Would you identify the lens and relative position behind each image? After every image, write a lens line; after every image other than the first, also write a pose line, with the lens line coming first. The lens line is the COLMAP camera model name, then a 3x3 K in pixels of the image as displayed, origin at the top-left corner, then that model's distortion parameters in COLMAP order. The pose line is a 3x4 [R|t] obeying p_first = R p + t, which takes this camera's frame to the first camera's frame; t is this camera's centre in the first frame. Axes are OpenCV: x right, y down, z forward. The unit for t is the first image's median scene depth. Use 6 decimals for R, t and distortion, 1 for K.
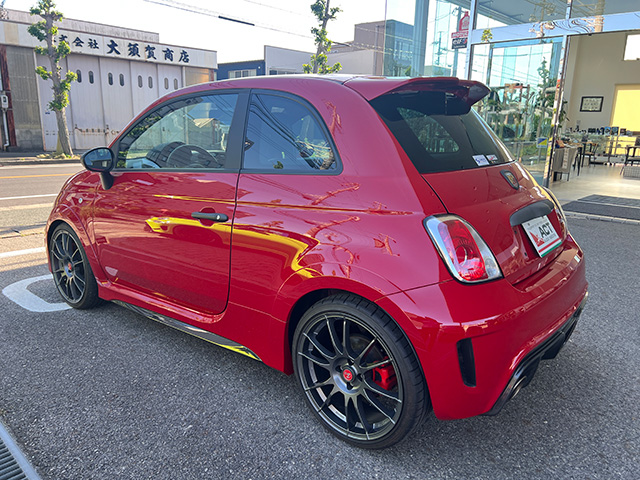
lens RADIAL K [[483.2, 0, 320.0], [0, 483.2, 240.0], [0, 0, 1]] dist [0.010501, -0.002919]
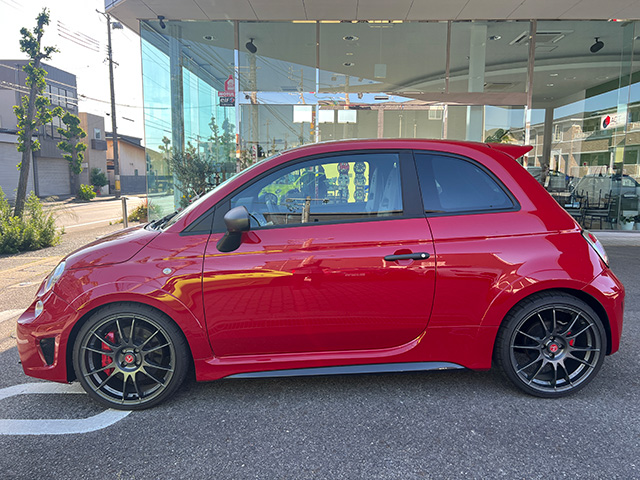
lens RADIAL K [[483.2, 0, 320.0], [0, 483.2, 240.0], [0, 0, 1]] dist [0.010501, -0.002919]
pose [[0.750349, -0.102576, 0.653035, -0.771990], [0.163964, 0.985896, -0.033536, -0.057815], [-0.640385, 0.132238, 0.756585, 0.176167]]
